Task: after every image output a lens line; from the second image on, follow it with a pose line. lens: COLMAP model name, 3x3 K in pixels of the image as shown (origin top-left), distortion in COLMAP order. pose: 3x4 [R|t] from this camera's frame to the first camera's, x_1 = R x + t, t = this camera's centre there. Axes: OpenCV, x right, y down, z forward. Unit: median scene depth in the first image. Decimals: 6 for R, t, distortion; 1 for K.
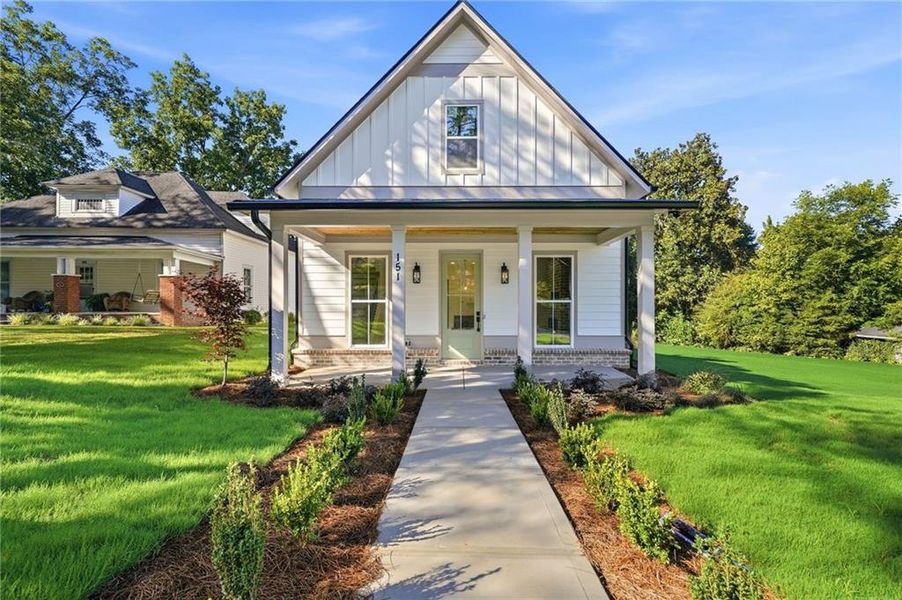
lens RADIAL K [[453.3, 0, 450.2], [0, 453.3, 305.2], [0, 0, 1]] dist [0.002985, 0.001658]
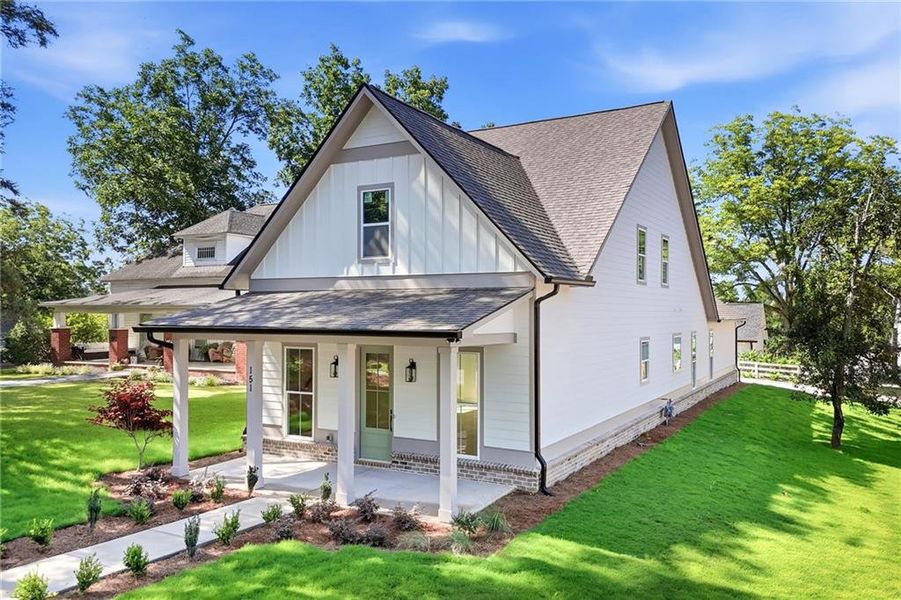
lens RADIAL K [[747.1, 0, 449.4], [0, 747.1, 298.5], [0, 0, 1]] dist [0.004523, -0.000198]
pose [[0.858449, -0.010323, -0.512795, 0.523274], [0.007084, 0.999941, -0.008271, -0.110545], [0.512850, 0.003468, 0.858471, -0.137219]]
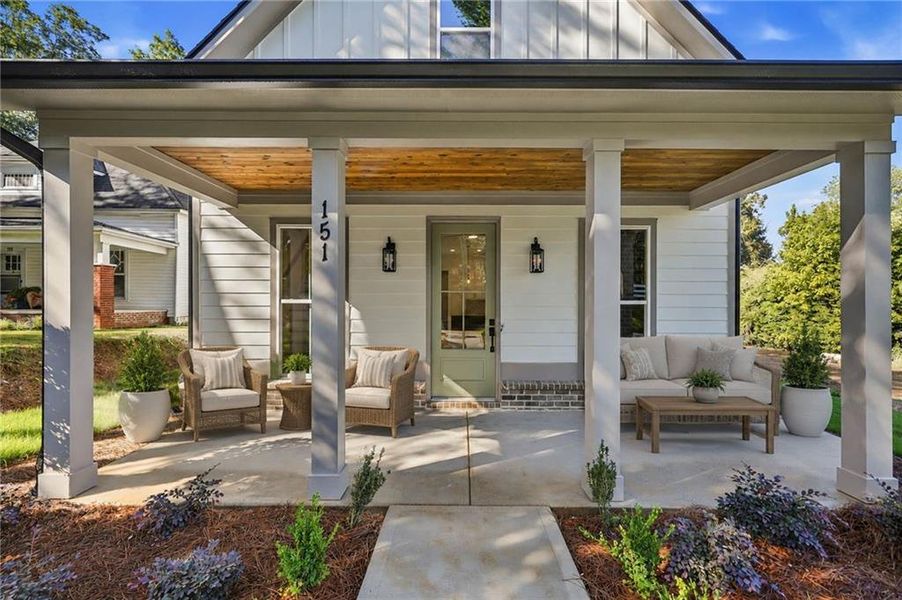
lens RADIAL K [[408.0, 0, 454.1], [0, 408.0, 302.4], [0, 0, 1]] dist [-0.002656, -0.000247]
pose [[0.999983, 0.002155, 0.005419, 0.004753], [-0.002218, 0.999930, 0.011643, -0.008070], [-0.005393, -0.011655, 0.999918, 0.252559]]
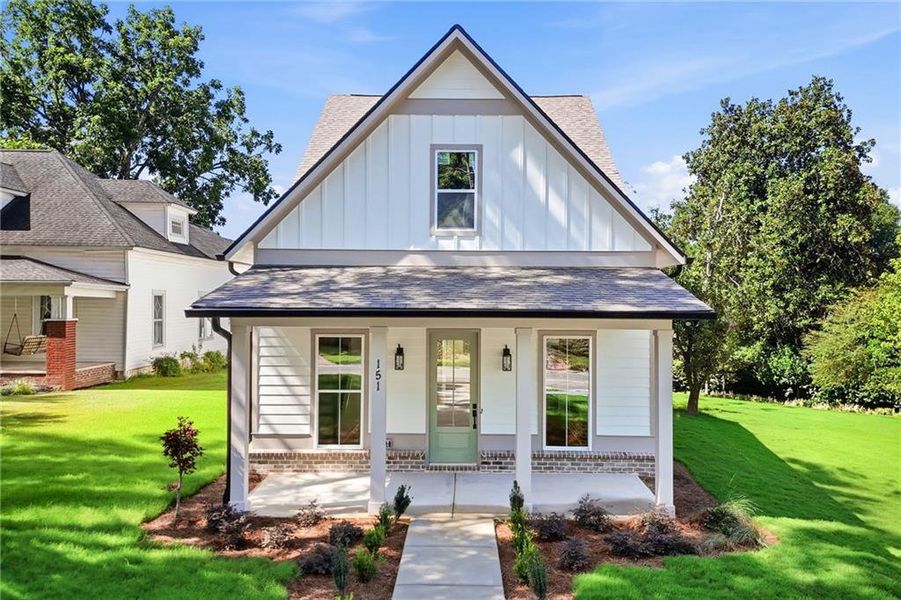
lens RADIAL K [[734.6, 0, 452.9], [0, 734.6, 284.8], [0, 0, 1]] dist [0.034637, -0.010102]
pose [[0.999983, 0.005326, 0.002560, 0.010198], [-0.005317, 0.999978, -0.003857, -0.107346], [-0.002581, 0.003843, 0.999989, -0.174465]]
